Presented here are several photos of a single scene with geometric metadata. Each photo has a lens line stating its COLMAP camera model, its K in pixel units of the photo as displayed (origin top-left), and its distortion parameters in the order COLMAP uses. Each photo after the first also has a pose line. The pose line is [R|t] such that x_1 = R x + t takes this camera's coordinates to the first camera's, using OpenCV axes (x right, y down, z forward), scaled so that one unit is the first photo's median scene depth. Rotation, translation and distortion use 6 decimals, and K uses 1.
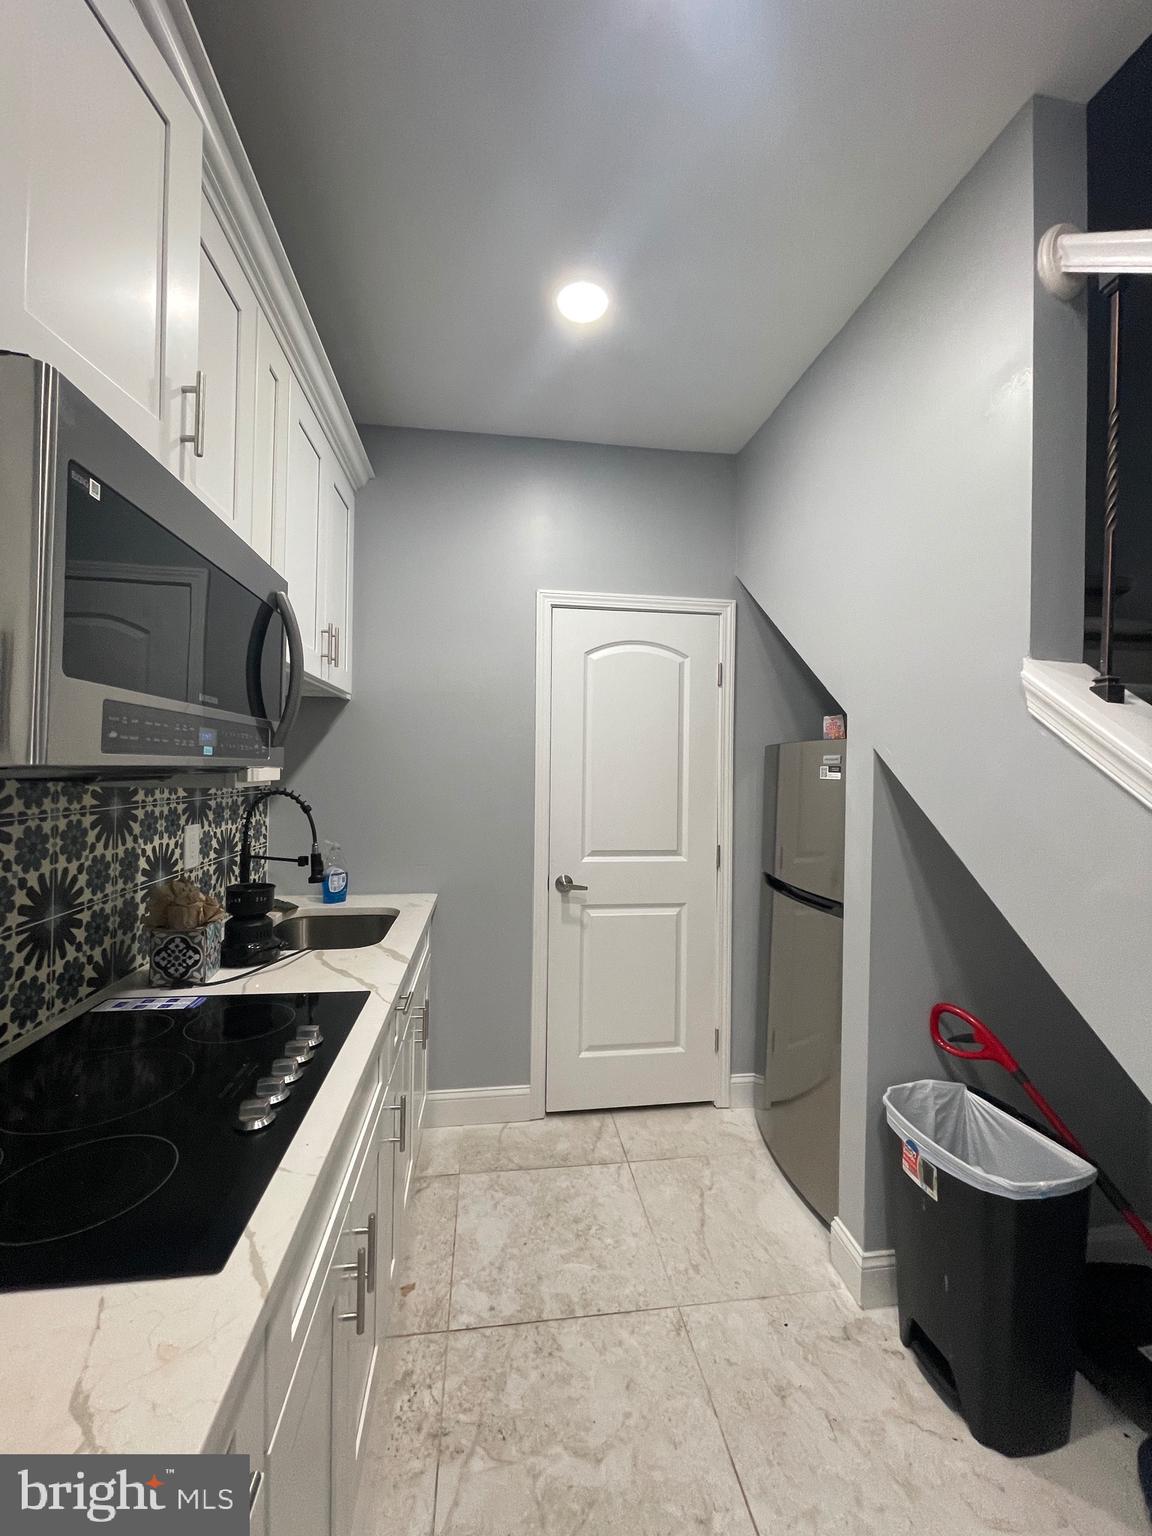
lens RADIAL K [[619.7, 0, 574.1], [0, 619.7, 762.6], [0, 0, 1]] dist [0.001843, -0.000034]
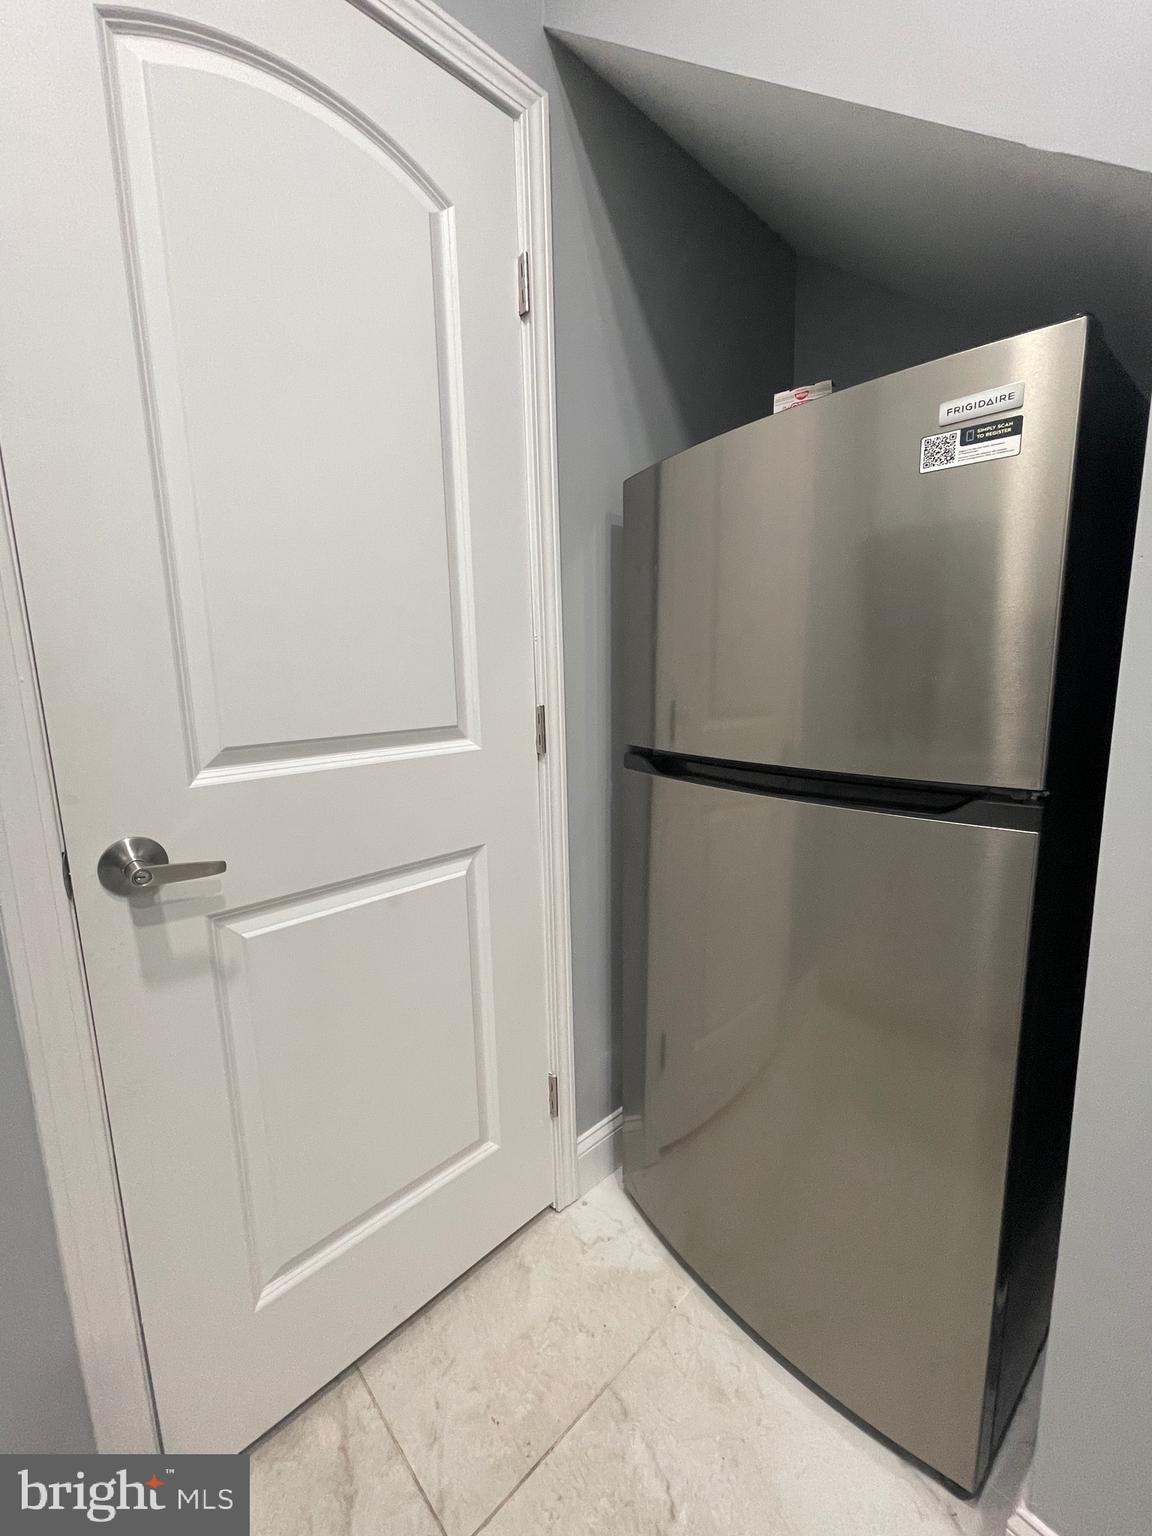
lens RADIAL K [[613.2, 0, 572.4], [0, 613.2, 762.6], [0, 0, 1]] dist [0.000894, -0.002659]
pose [[0.820266, -0.123447, 0.558503, -0.002428], [0.032728, 0.984962, 0.169641, 0.162244], [-0.571046, -0.120872, 0.811971, 1.018103]]
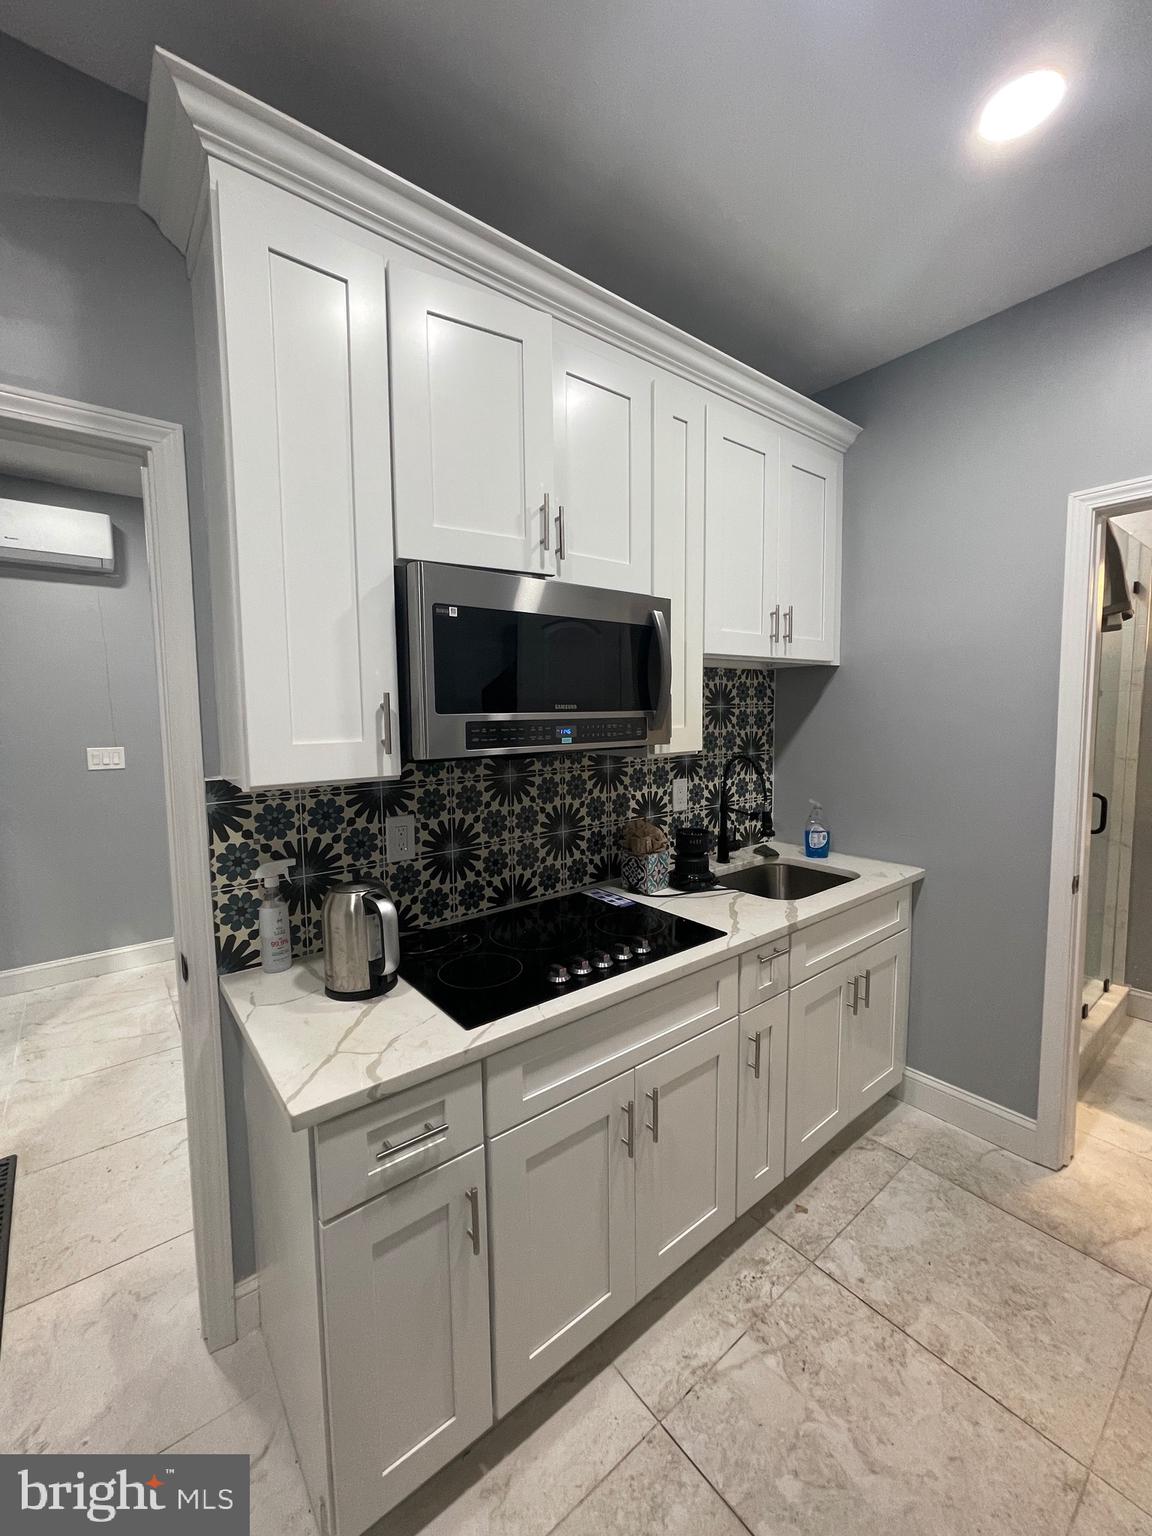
lens RADIAL K [[619.7, 0, 574.1], [0, 619.7, 762.6], [0, 0, 1]] dist [0.001843, -0.000034]
pose [[0.507132, 0.054889, -0.860119, 0.467916], [0.028034, 0.996391, 0.080115, -0.054216], [0.861412, -0.064742, 0.503764, 0.149288]]
